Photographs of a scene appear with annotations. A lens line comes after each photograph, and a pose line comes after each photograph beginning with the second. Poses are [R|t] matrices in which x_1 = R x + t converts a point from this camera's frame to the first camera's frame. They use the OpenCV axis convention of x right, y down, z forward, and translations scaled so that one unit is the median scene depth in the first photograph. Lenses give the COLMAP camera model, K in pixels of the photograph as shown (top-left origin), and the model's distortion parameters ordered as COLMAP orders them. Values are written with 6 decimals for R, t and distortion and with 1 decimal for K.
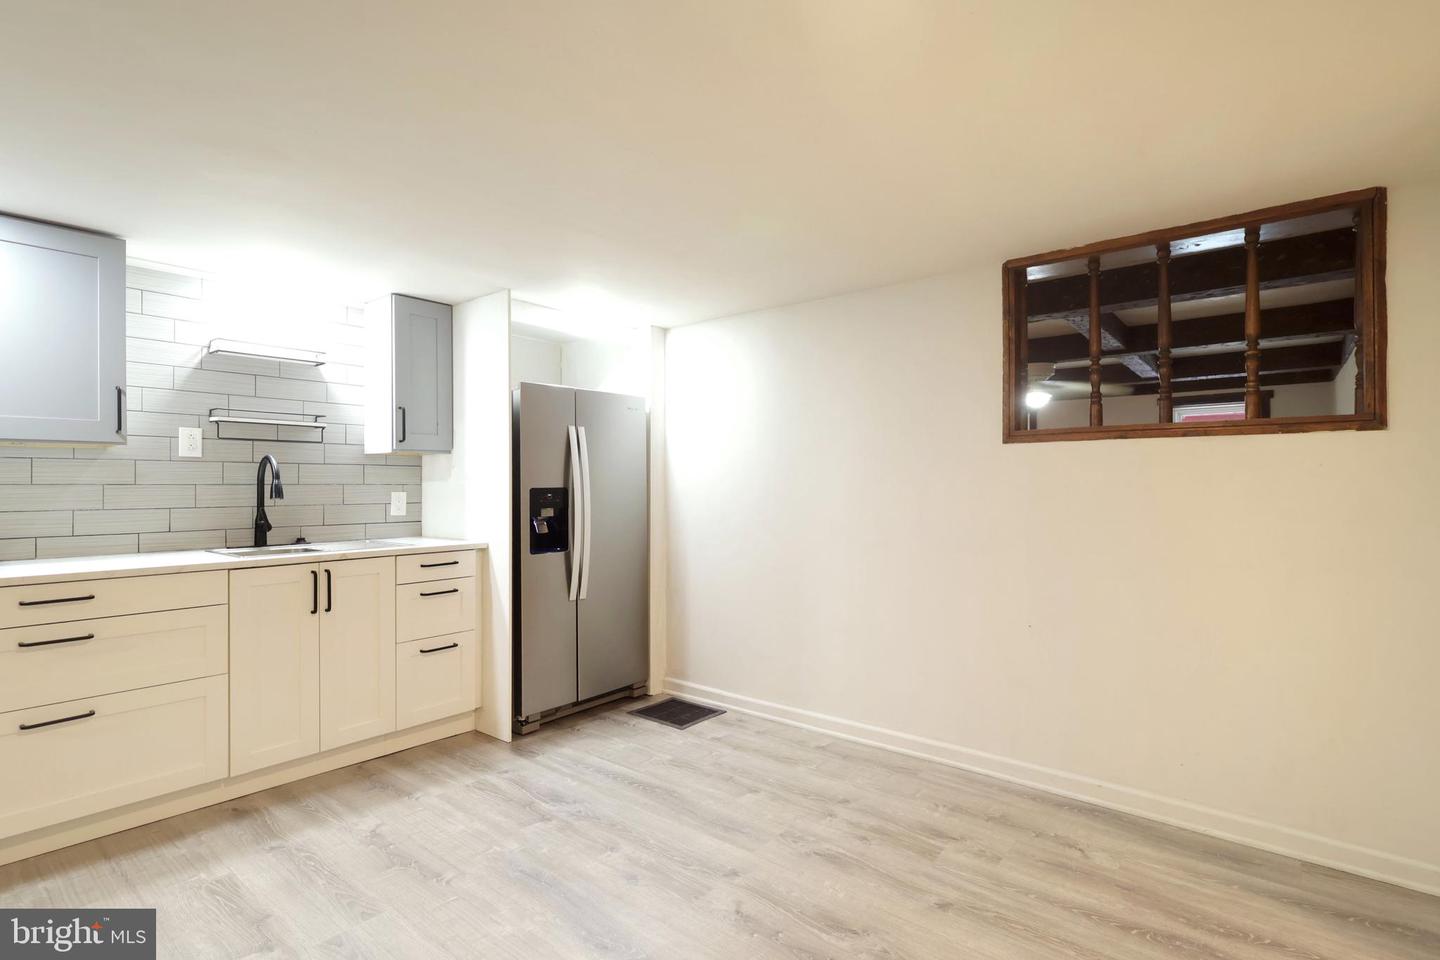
lens RADIAL K [[693.6, 0, 717.7], [0, 693.6, 491.4], [0, 0, 1]] dist [0.000715, -0.001175]
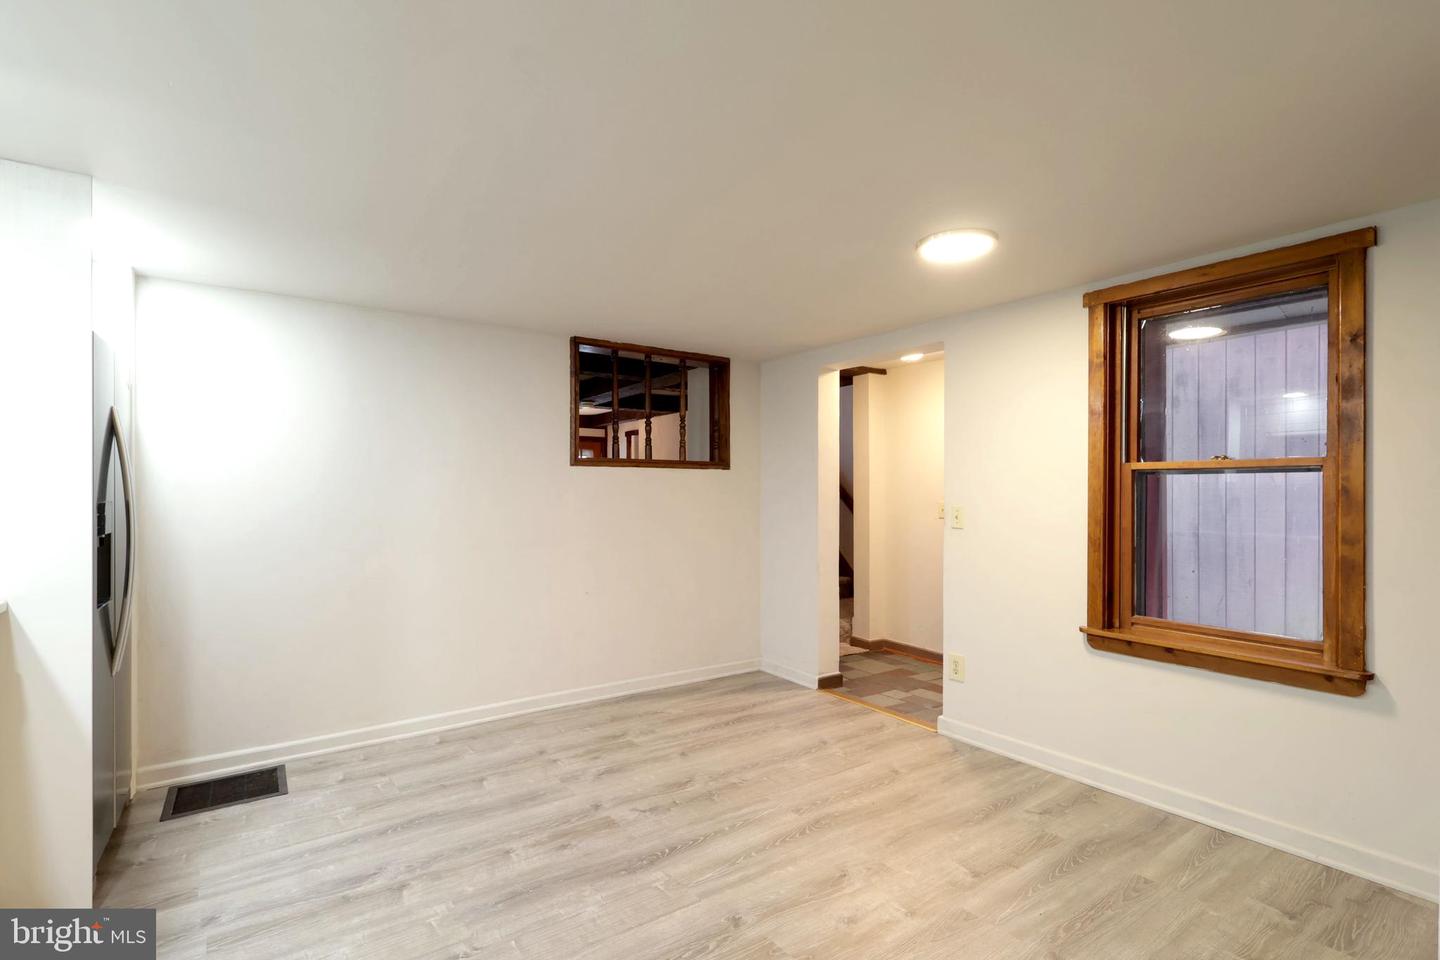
lens RADIAL K [[693.6, 0, 720.4], [0, 693.6, 490.2], [0, 0, 1]] dist [0.000715, -0.001175]
pose [[0.251886, 0.004190, 0.967748, -0.892840], [0.010929, 0.999915, -0.007174, -0.003814], [-0.967695, 0.012384, 0.251819, 0.366894]]
